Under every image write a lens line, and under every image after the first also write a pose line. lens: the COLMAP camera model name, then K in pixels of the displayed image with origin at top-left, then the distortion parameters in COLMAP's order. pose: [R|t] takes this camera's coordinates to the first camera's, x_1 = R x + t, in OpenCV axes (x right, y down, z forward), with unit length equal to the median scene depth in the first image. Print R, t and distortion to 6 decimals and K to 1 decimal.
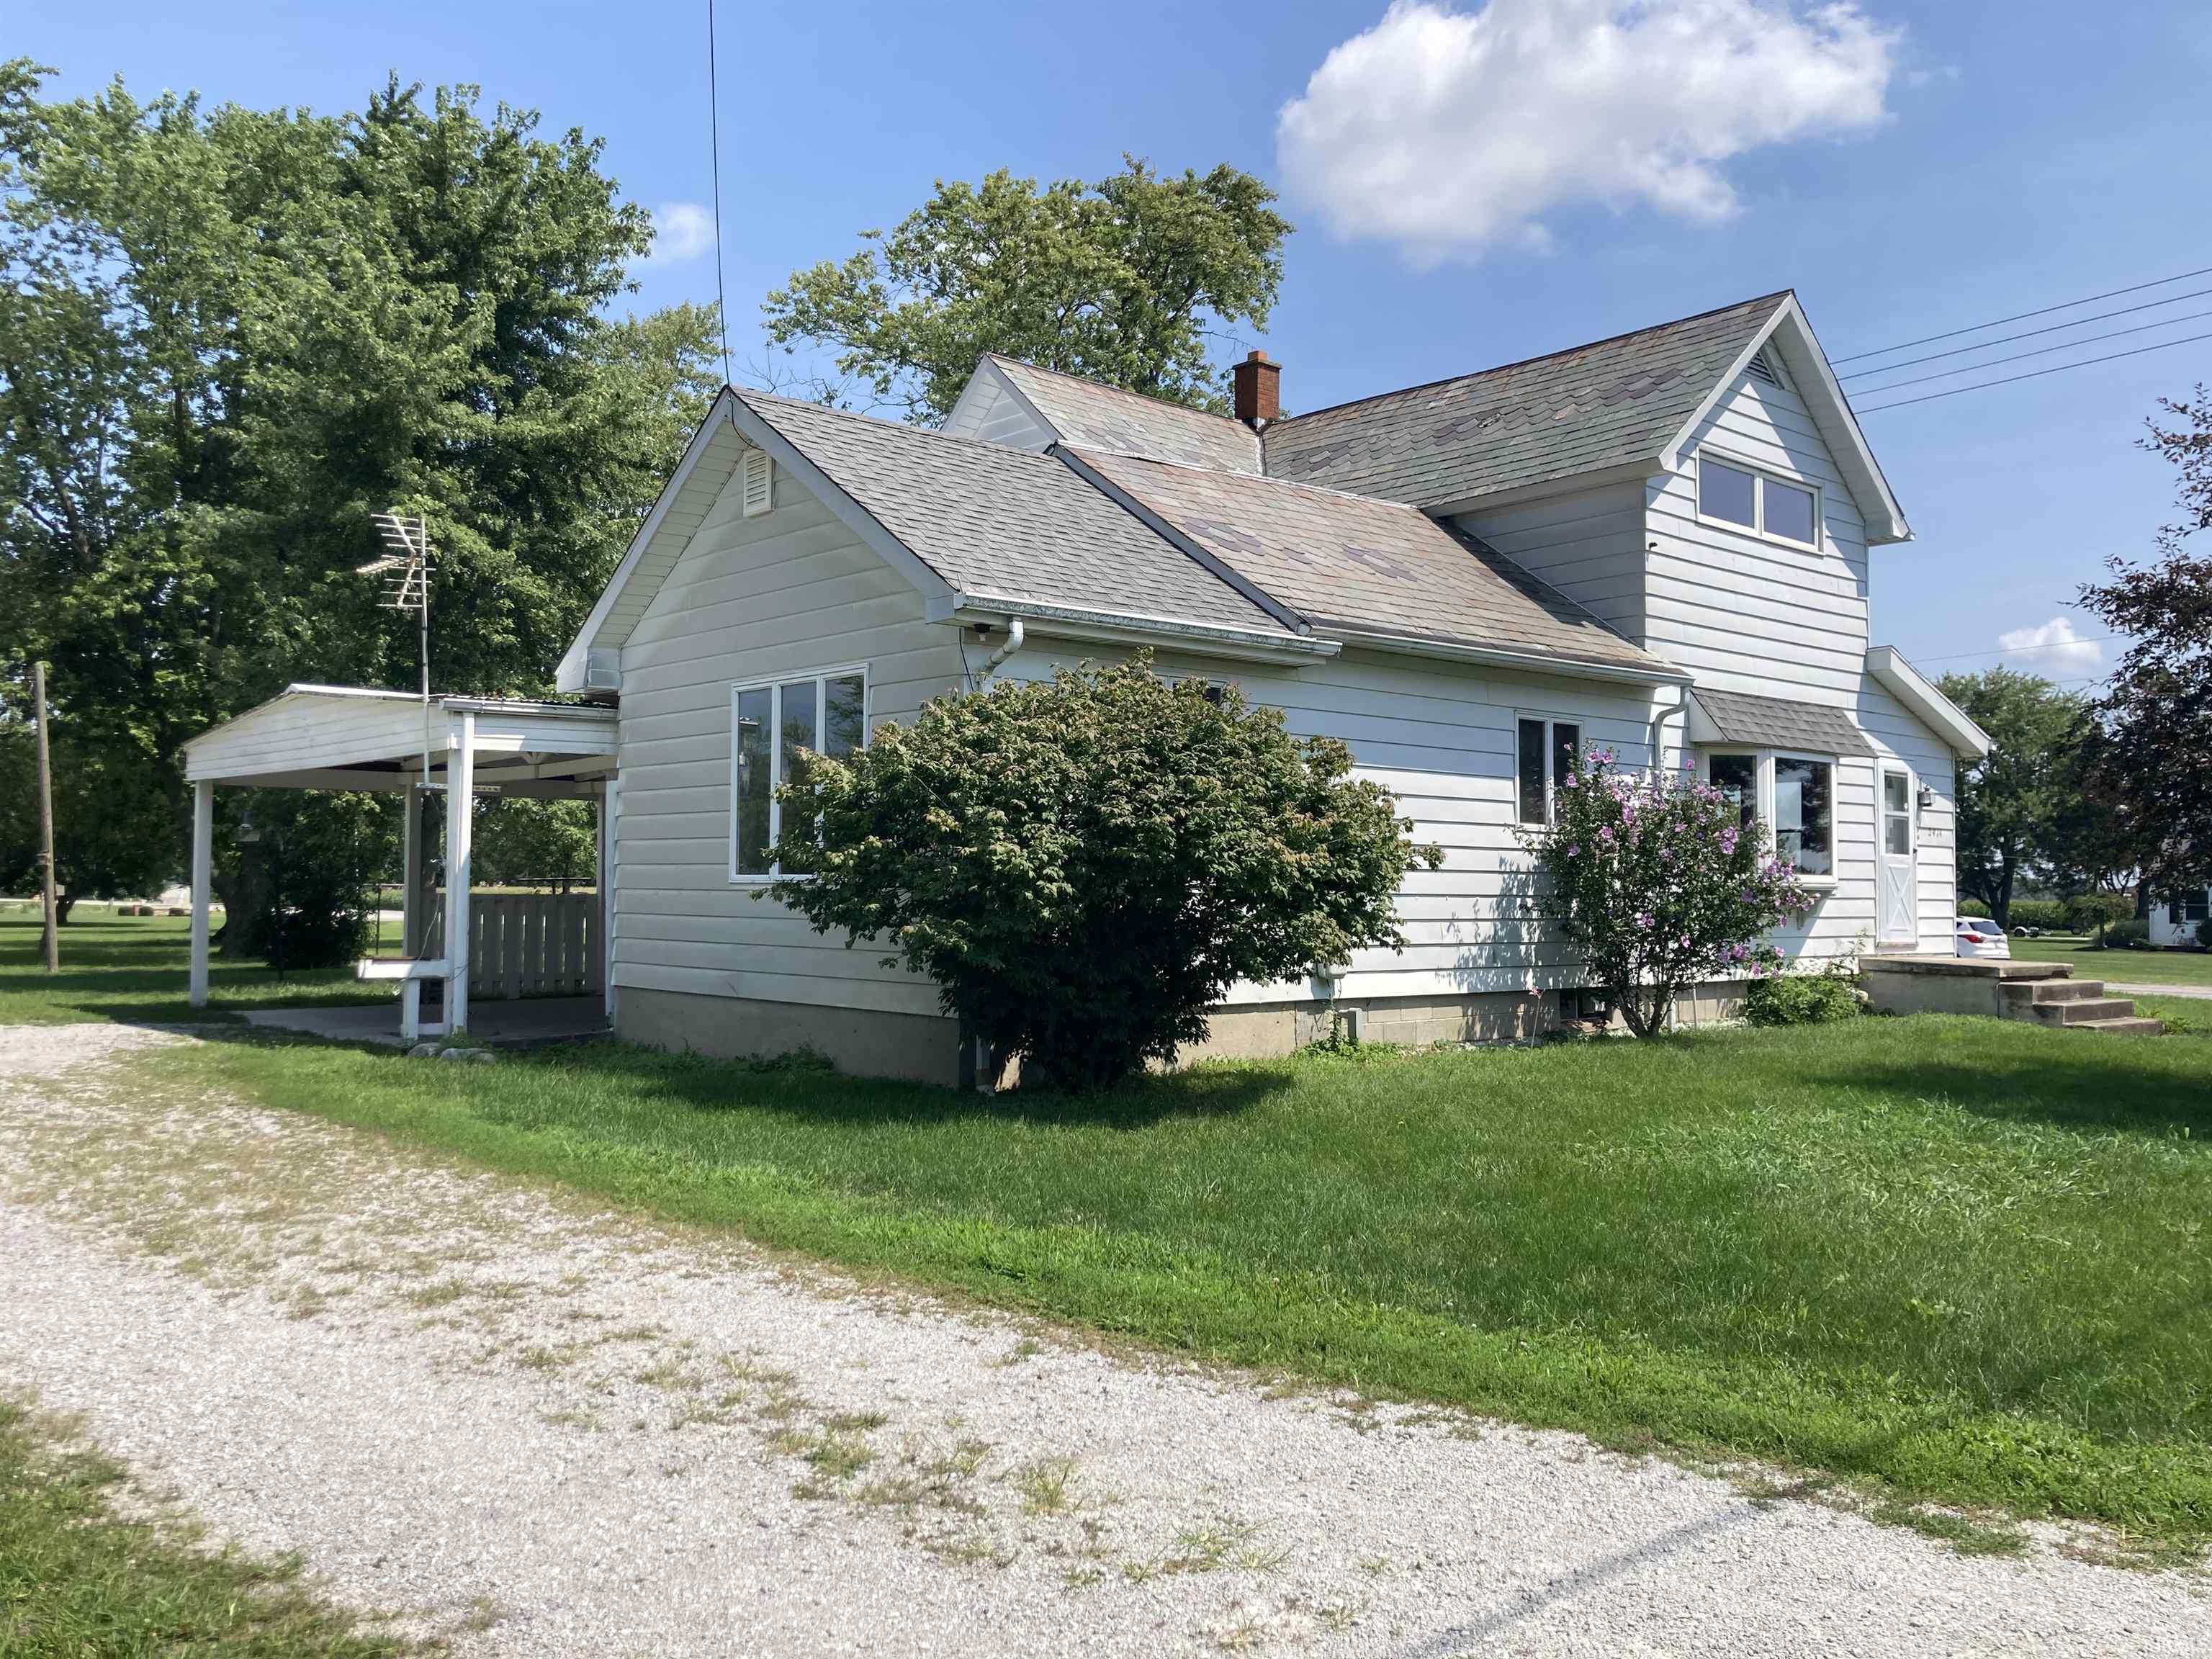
lens RADIAL K [[1819.6, 0, 1106.0], [0, 1819.6, 829.5], [0, 0, 1]] dist [0.076127, -0.003222]
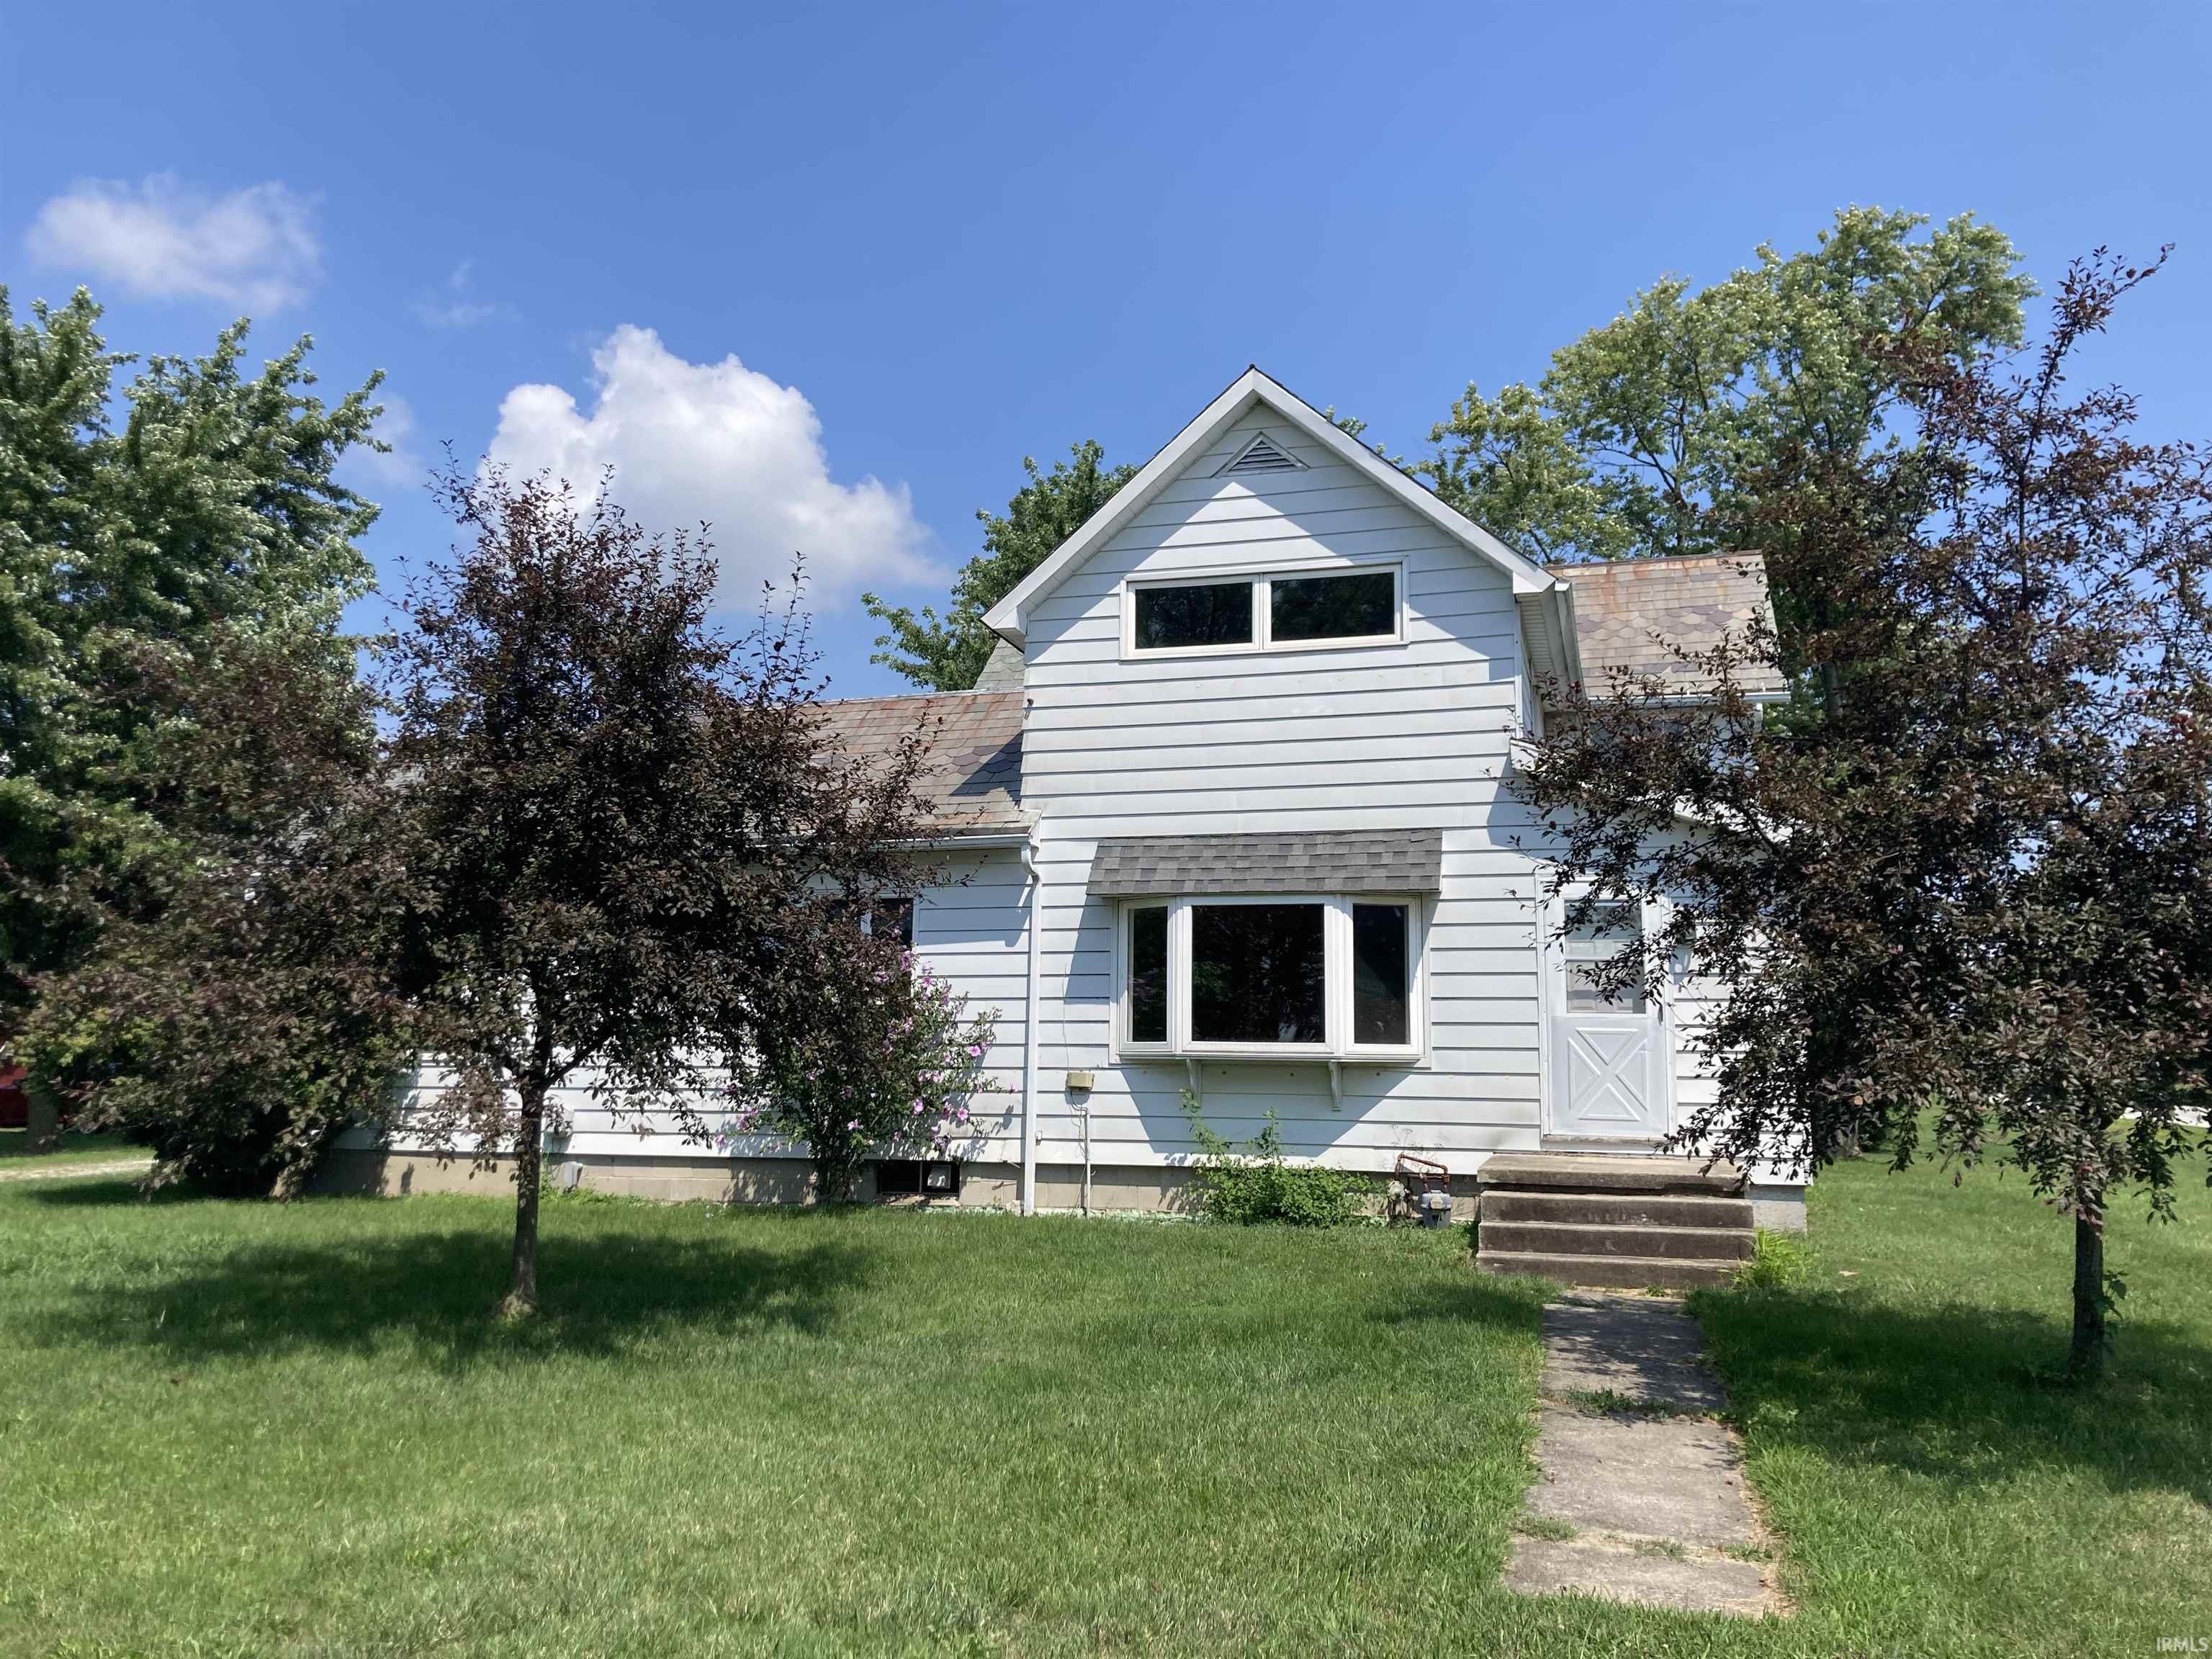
lens RADIAL K [[1819.6, 0, 1106.0], [0, 1819.6, 829.5], [0, 0, 1]] dist [0.076127, -0.003222]
pose [[0.500069, -0.122557, -0.857270, 1.040169], [0.022114, 0.991419, -0.128835, 0.033040], [0.865703, 0.045469, 0.498488, 0.515184]]
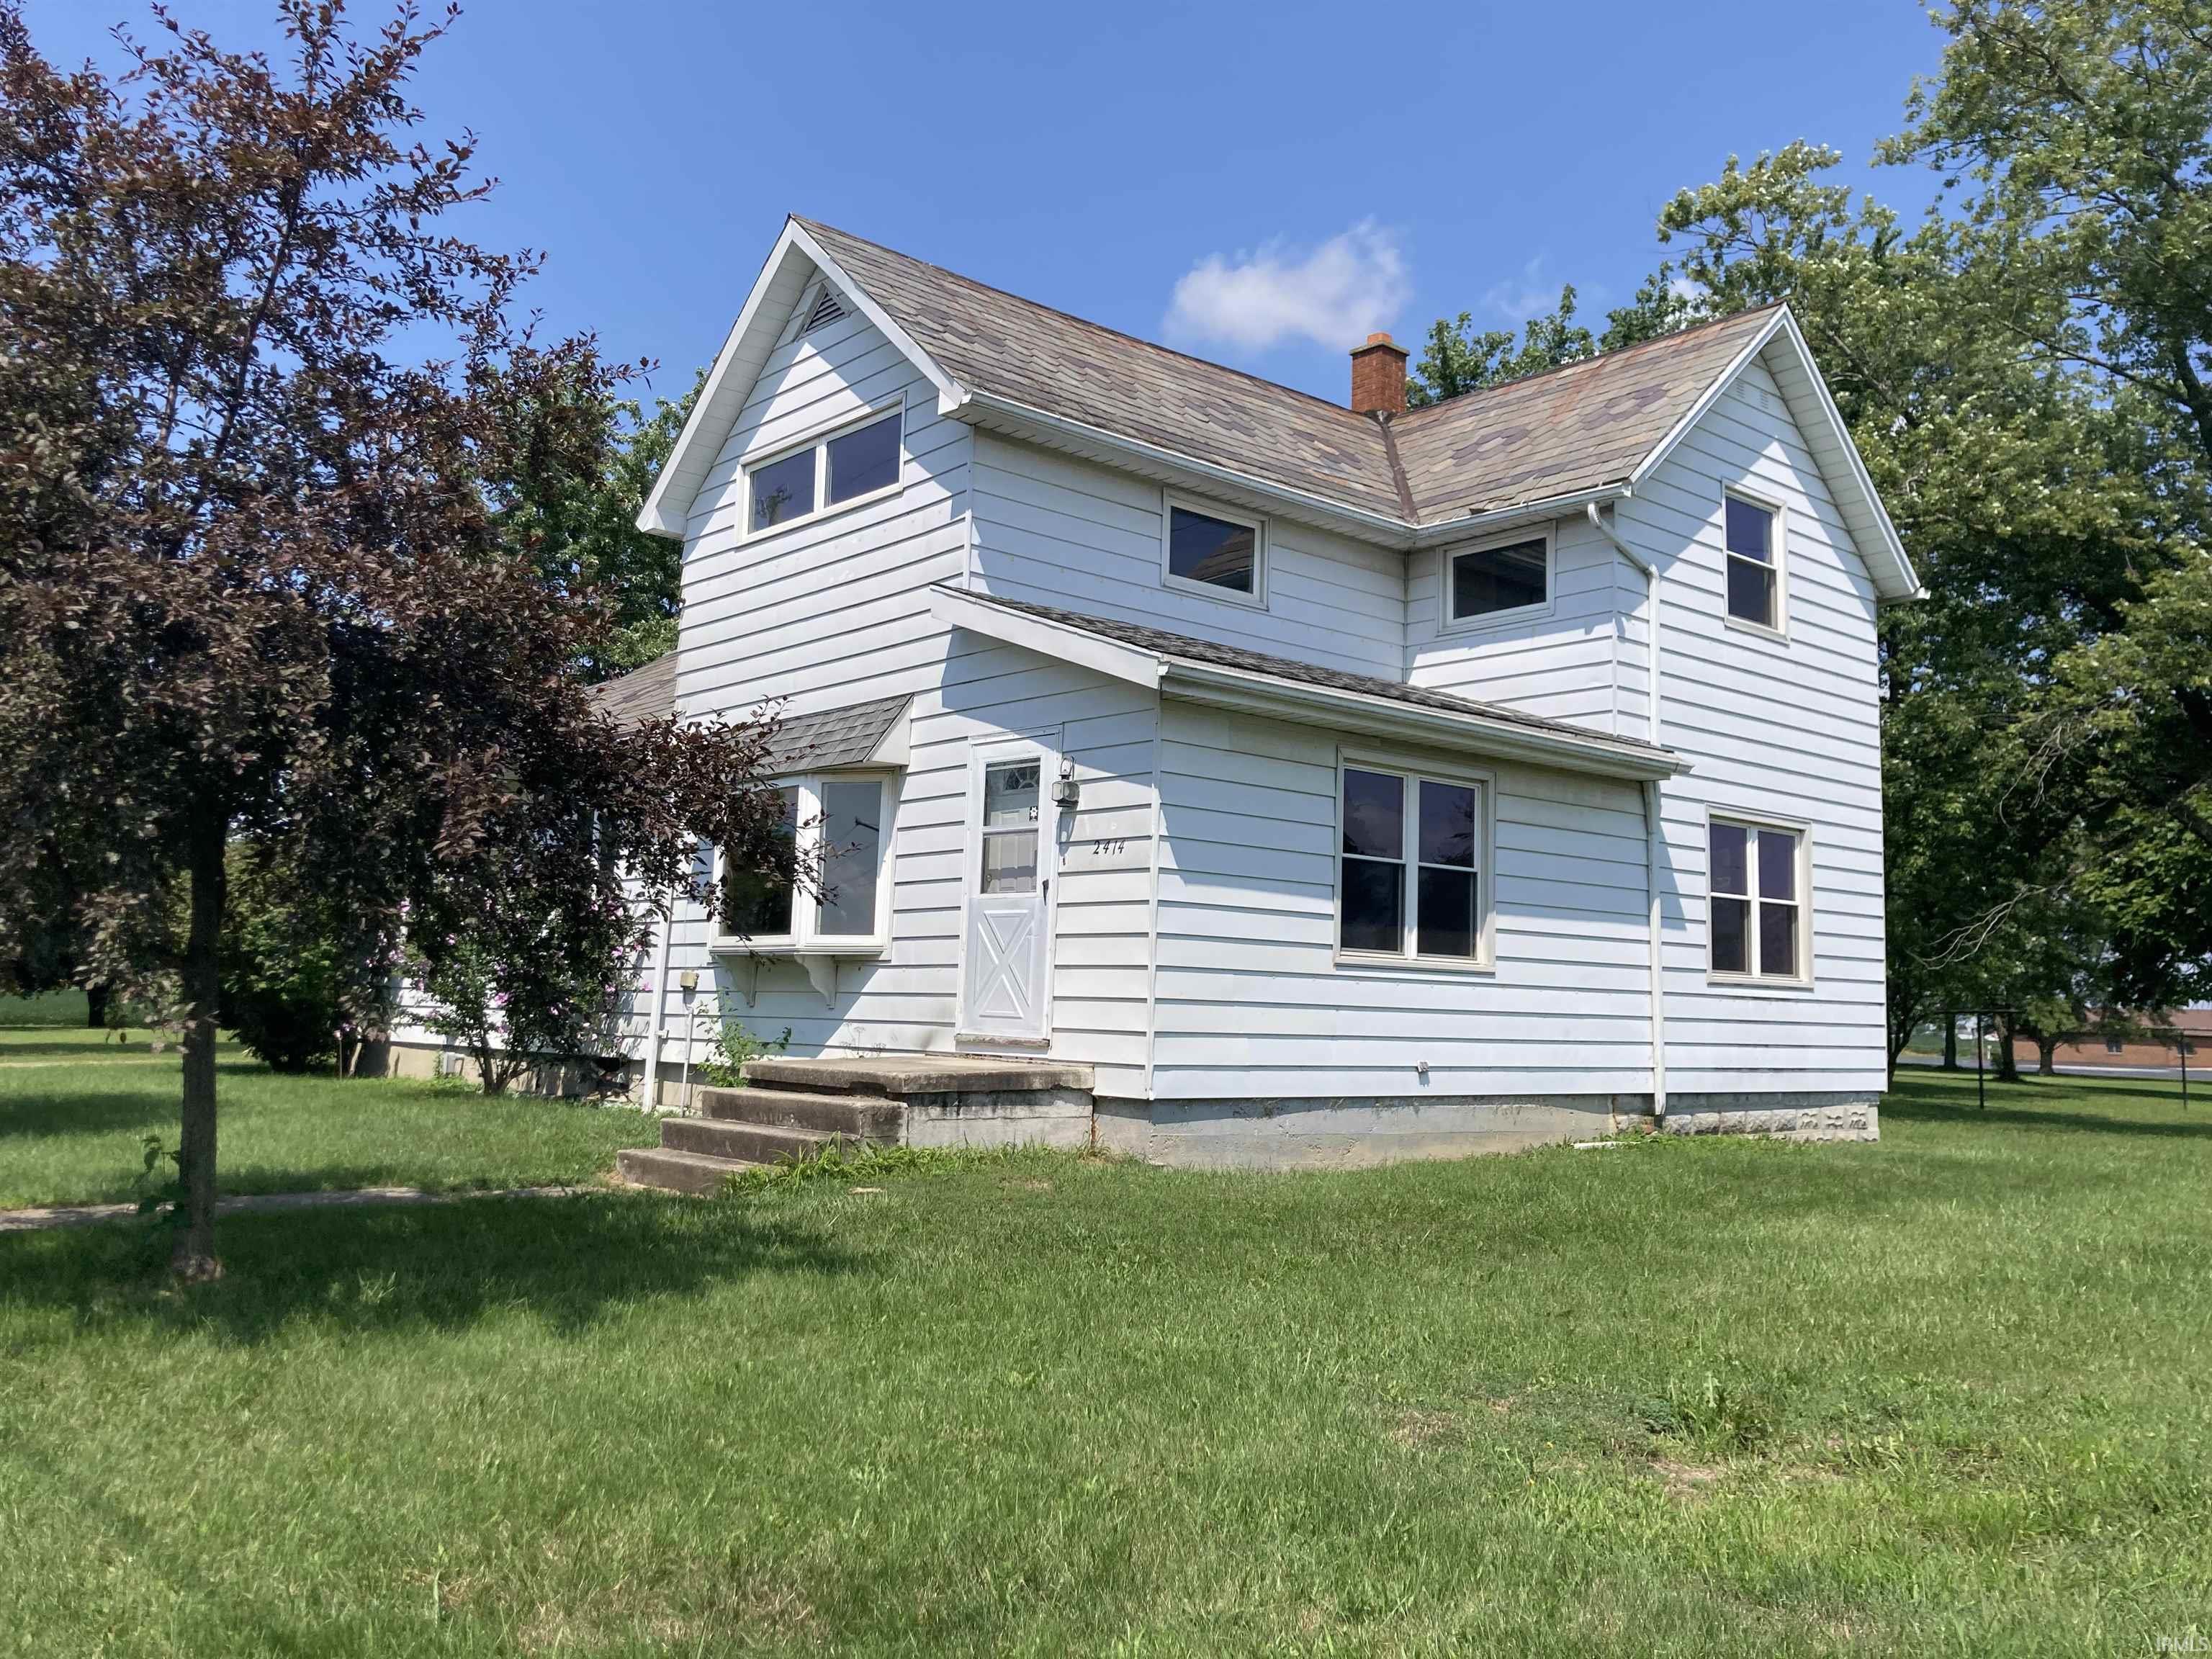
lens RADIAL K [[1819.6, 0, 1106.0], [0, 1819.6, 829.5], [0, 0, 1]] dist [0.076127, -0.003222]
pose [[-0.018511, -0.112291, -0.993503, 1.128051], [0.005920, 0.993643, -0.112418, 0.066368], [0.999811, -0.007963, -0.017728, 1.139429]]
